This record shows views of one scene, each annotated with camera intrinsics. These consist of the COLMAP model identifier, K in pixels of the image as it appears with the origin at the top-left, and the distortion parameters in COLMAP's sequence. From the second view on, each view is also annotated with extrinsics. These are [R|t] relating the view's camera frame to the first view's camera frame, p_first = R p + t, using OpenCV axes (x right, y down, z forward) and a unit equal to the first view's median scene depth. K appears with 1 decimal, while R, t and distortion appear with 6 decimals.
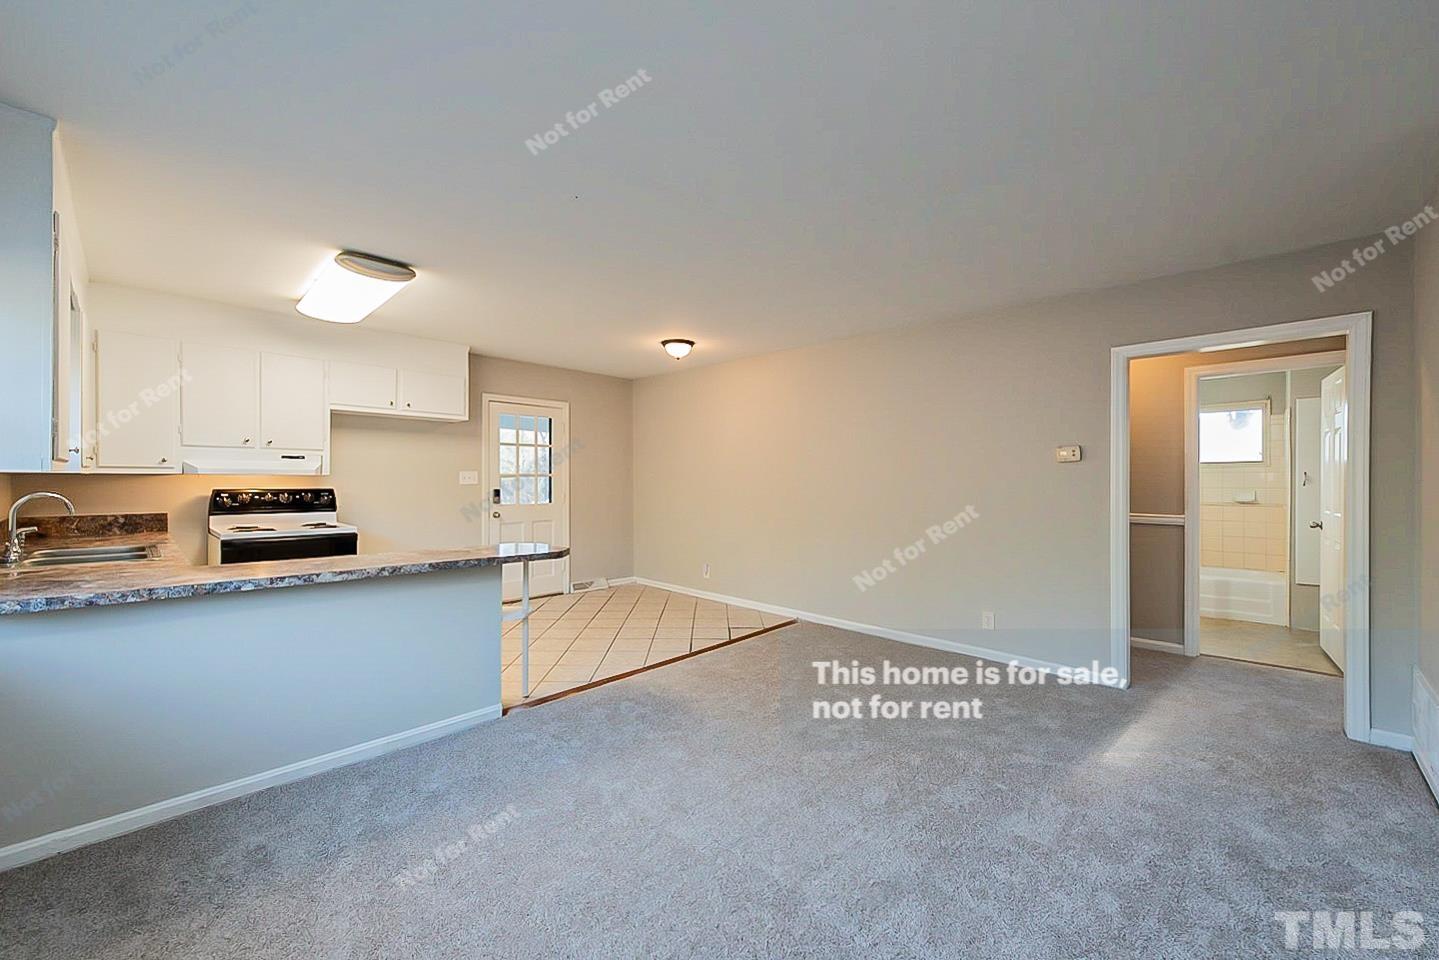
lens RADIAL K [[567.3, 0, 723.9], [0, 567.3, 478.2], [0, 0, 1]] dist [0.011096, -0.000321]
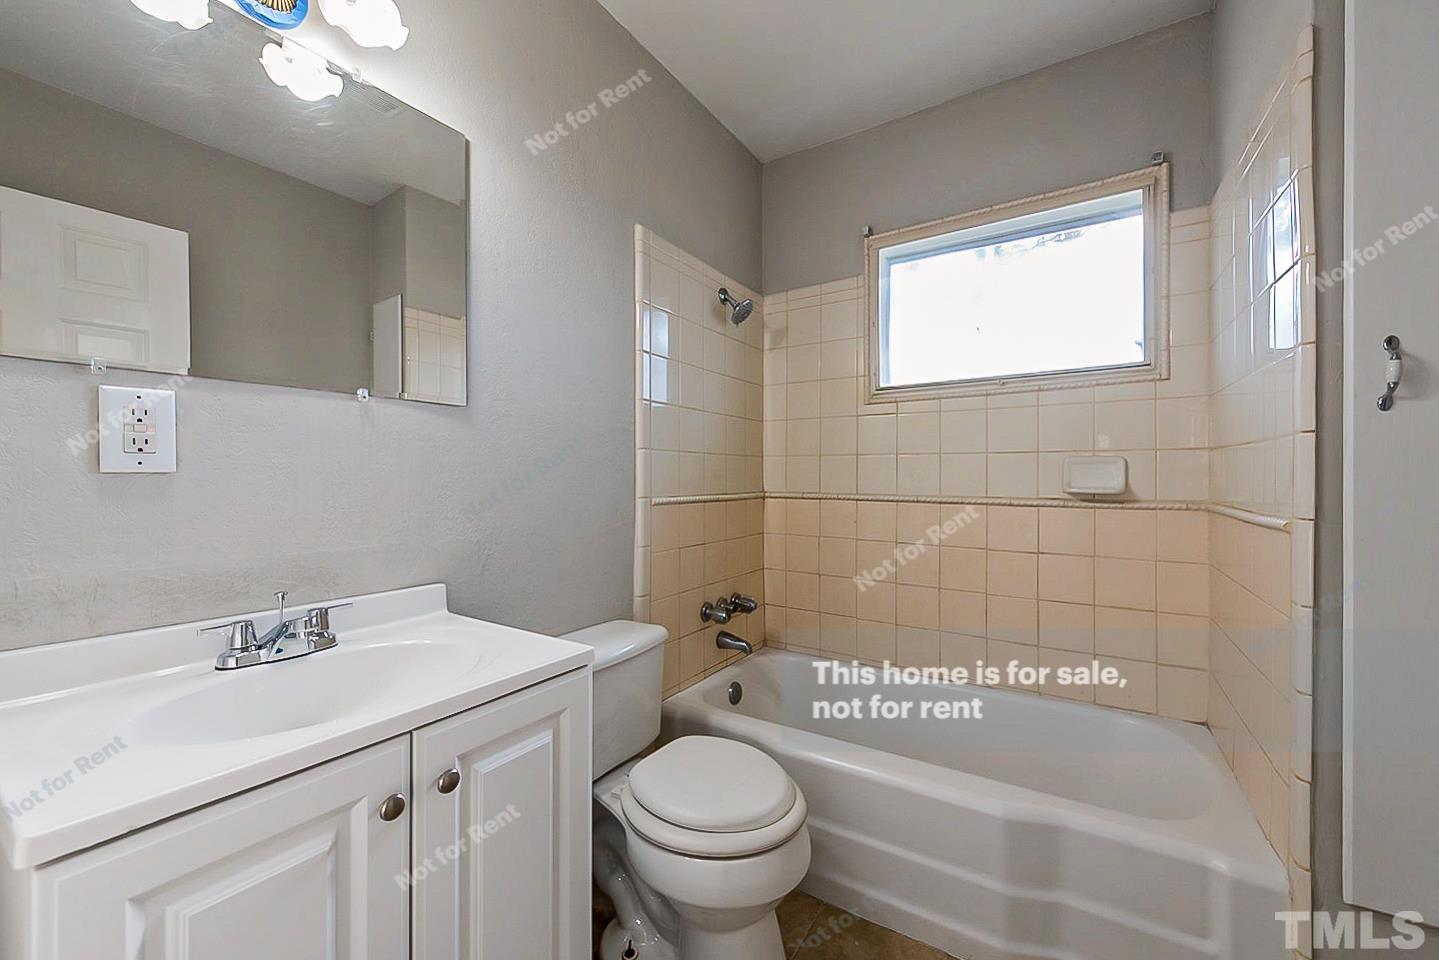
lens RADIAL K [[567.3, 0, 718.5], [0, 567.3, 477.4], [0, 0, 1]] dist [0.011096, -0.000321]
pose [[0.982710, -0.005598, 0.185069, 0.651956], [0.005579, 0.999984, 0.000621, 0.030253], [-0.185070, 0.000422, 0.982725, 0.735820]]
